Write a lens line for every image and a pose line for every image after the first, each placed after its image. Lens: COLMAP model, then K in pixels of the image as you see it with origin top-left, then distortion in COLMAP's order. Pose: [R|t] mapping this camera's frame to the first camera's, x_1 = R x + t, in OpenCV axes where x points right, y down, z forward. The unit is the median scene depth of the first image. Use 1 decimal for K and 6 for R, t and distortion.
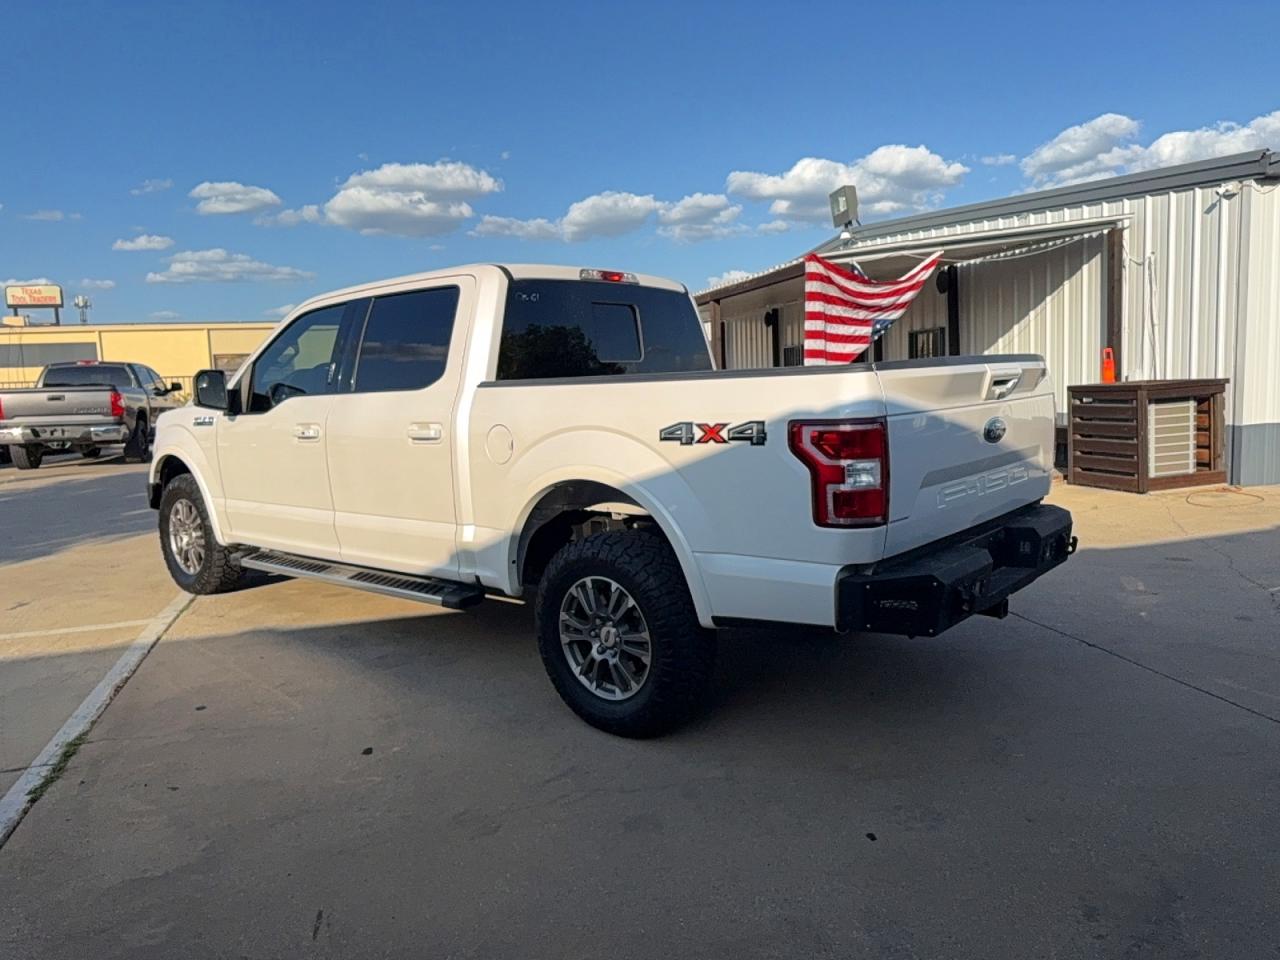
lens RADIAL K [[892.7, 0, 640.0], [0, 892.7, 480.0], [0, 0, 1]] dist [0.079494, -0.072786]
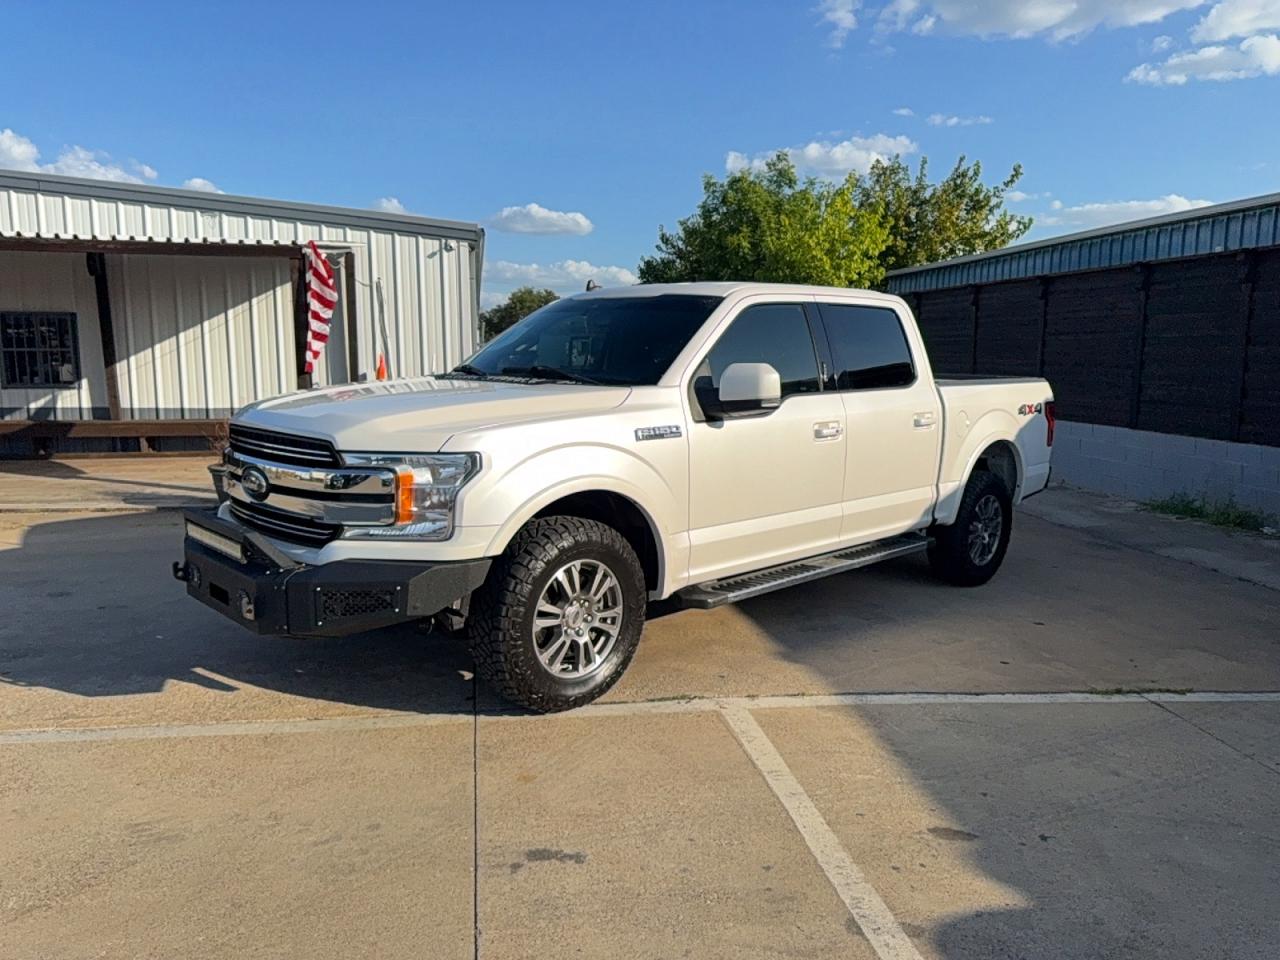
lens RADIAL K [[872.9, 0, 640.0], [0, 872.9, 480.0], [0, 0, 1]] dist [0.088764, -0.081929]
pose [[0.087736, -0.104323, 0.990666, -1.361806], [0.091056, 0.991177, 0.096313, -0.111810], [-0.991973, 0.081756, 0.096461, 1.116665]]
